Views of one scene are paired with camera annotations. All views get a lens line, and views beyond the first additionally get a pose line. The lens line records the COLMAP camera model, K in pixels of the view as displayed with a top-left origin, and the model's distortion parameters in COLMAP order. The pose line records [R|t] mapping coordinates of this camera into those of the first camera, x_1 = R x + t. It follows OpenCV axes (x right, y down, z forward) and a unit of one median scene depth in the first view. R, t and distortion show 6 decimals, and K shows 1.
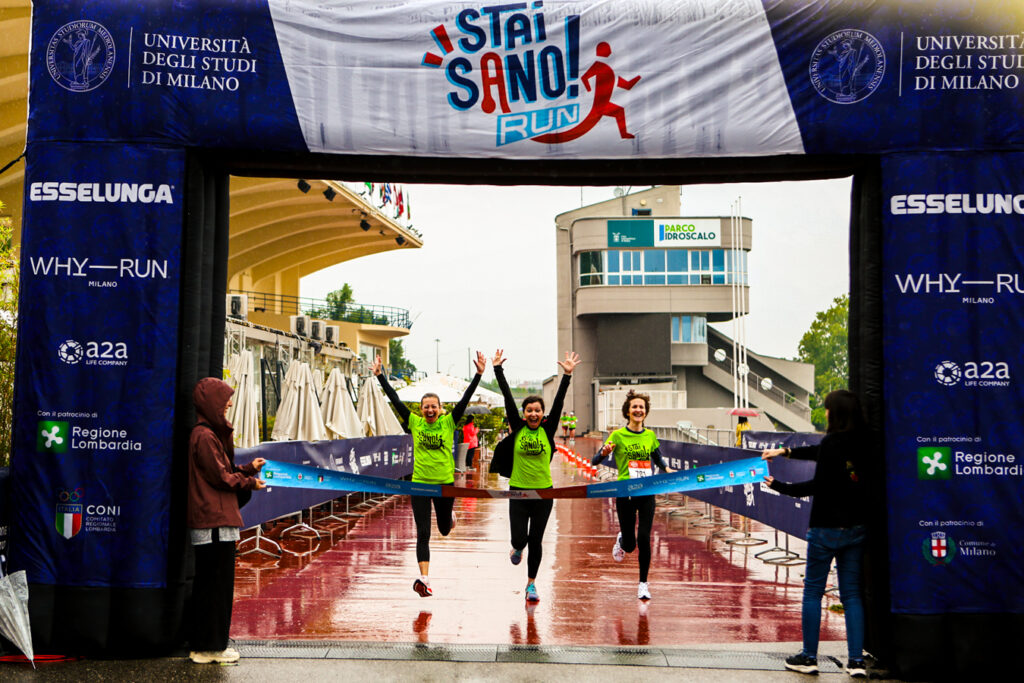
lens RADIAL K [[1607.9, 0, 484.8], [0, 1607.9, 330.1], [0, 0, 1]] dist [0.011605, 0.074125]
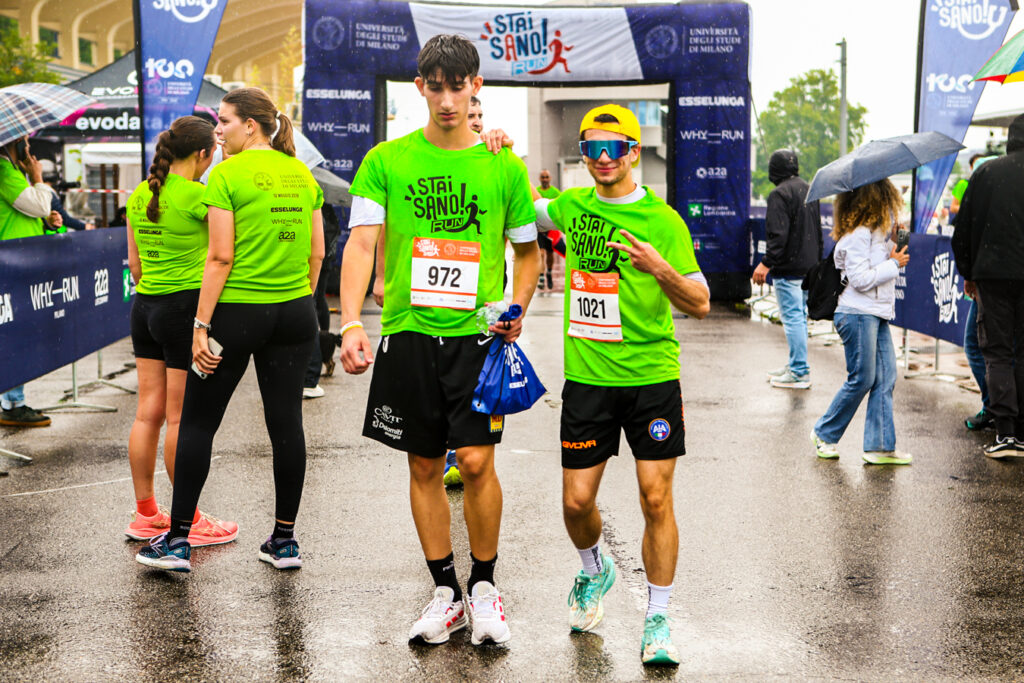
lens RADIAL K [[1548.2, 0, 526.1], [0, 1548.2, 280.4], [0, 0, 1]] dist [0.156257, 0.020099]
pose [[0.998959, -0.006760, 0.045118, -0.074987], [0.001755, 0.993923, 0.110061, -0.066525], [-0.045588, -0.109867, 0.992900, -1.256793]]
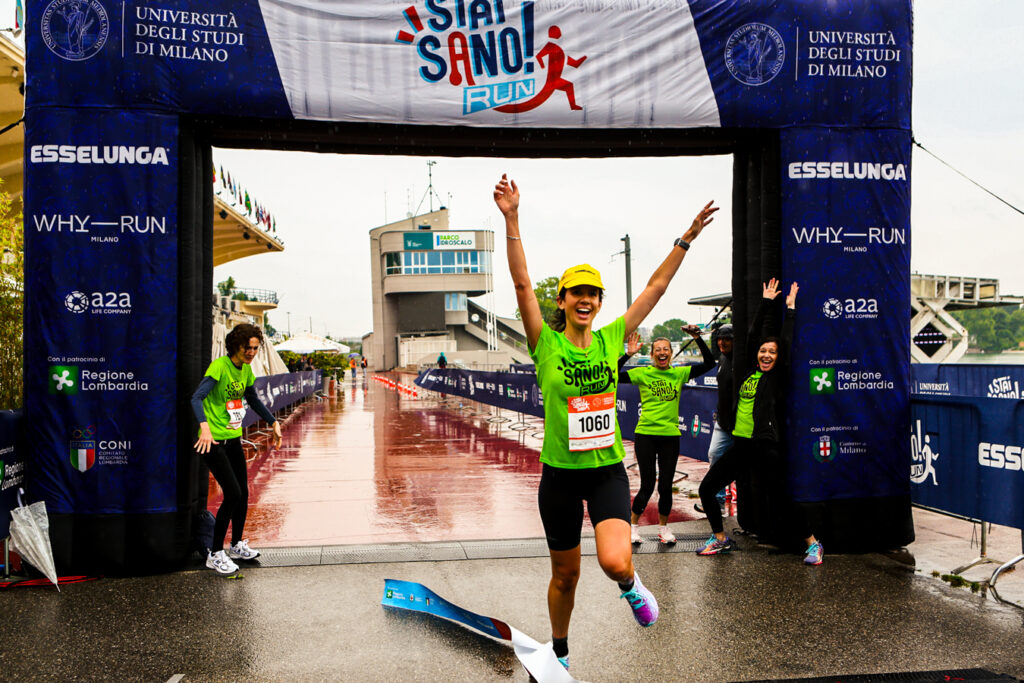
lens RADIAL K [[998.6, 0, 514.7], [0, 998.6, 383.1], [0, 0, 1]] dist [-0.094924, 0.111172]
pose [[0.981213, -0.028932, 0.190744, -0.096109], [0.013765, 0.996671, 0.080364, 0.019004], [-0.192434, -0.076228, 0.978345, 0.290613]]
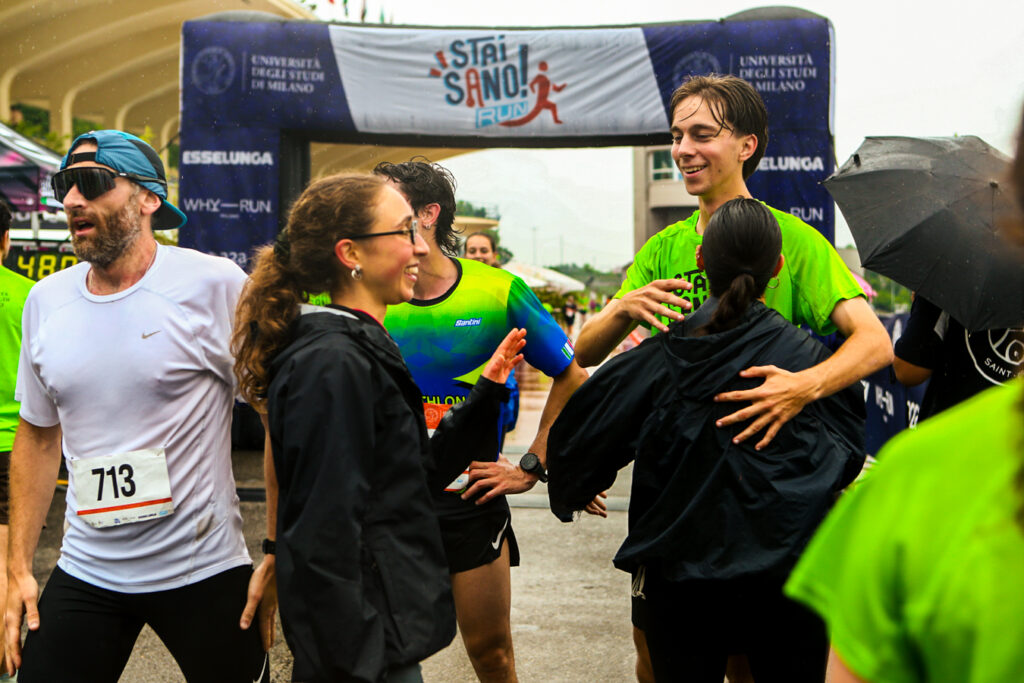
lens RADIAL K [[1475.4, 0, 518.1], [0, 1475.4, 283.6], [0, 0, 1]] dist [0.353161, -2.745061]
pose [[0.999197, -0.002805, -0.039977, 0.106210], [0.004545, 0.999044, 0.043489, -0.025015], [0.039817, -0.043636, 0.998254, -0.458013]]
